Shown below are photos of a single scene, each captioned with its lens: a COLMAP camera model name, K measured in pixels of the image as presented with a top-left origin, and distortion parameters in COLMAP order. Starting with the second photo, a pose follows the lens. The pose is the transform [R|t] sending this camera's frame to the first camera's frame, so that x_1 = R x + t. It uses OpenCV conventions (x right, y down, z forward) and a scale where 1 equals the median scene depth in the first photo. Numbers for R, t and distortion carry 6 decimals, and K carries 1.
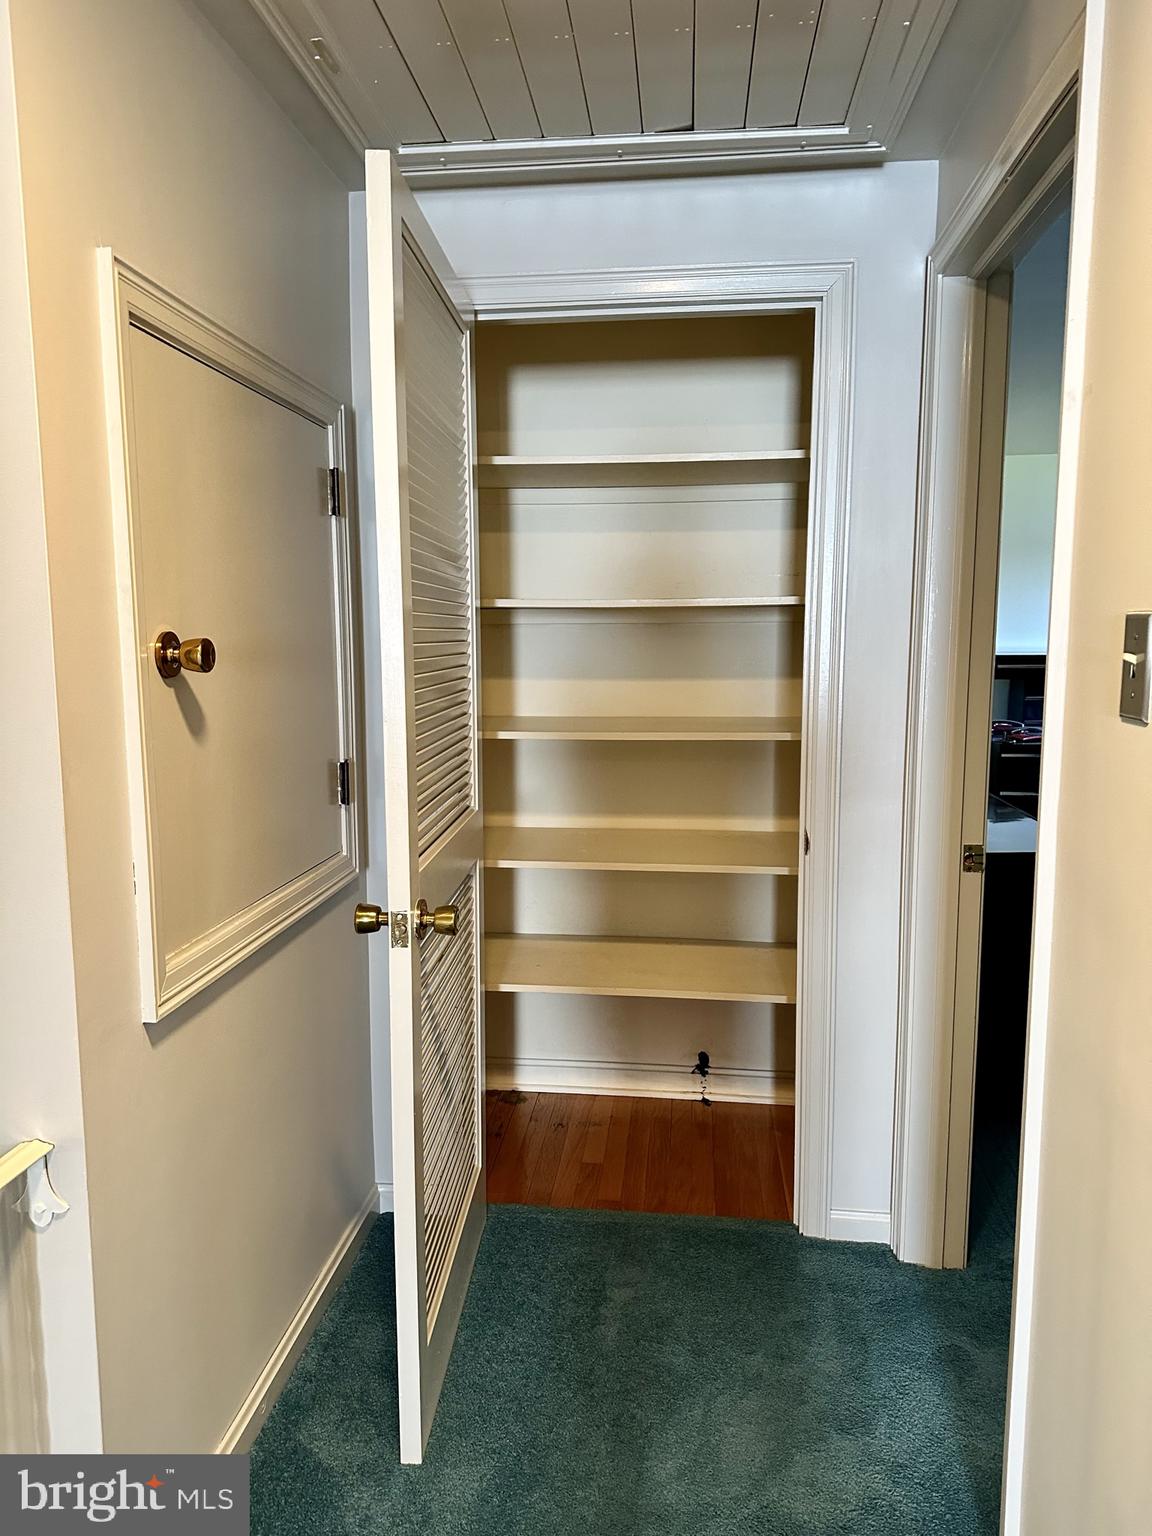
lens RADIAL K [[1047.4, 0, 574.4], [0, 1047.4, 769.2], [0, 0, 1]] dist [0.006425, 0.001859]
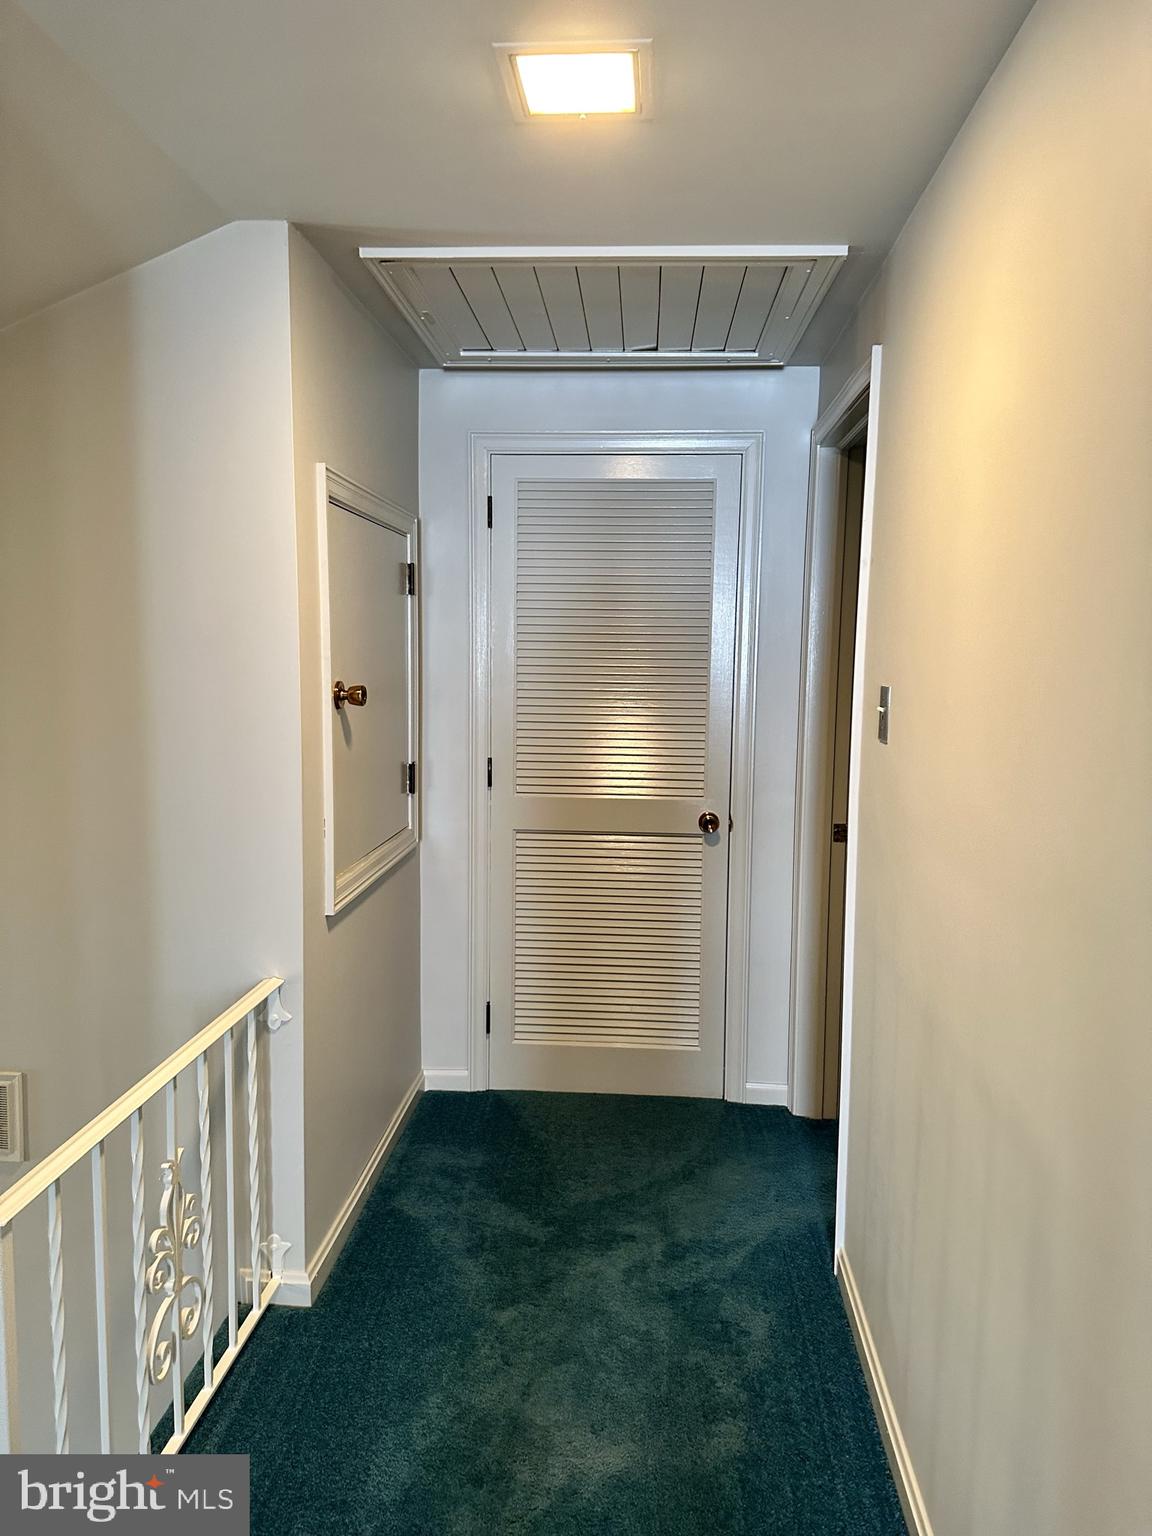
lens RADIAL K [[1047.4, 0, 578.4], [0, 1047.4, 766.2], [0, 0, 1]] dist [0.006425, 0.001859]
pose [[0.998773, 0.010647, 0.048366, -0.066859], [-0.009750, 0.999777, -0.018746, 0.023098], [-0.048555, 0.018252, 0.998654, -0.492430]]
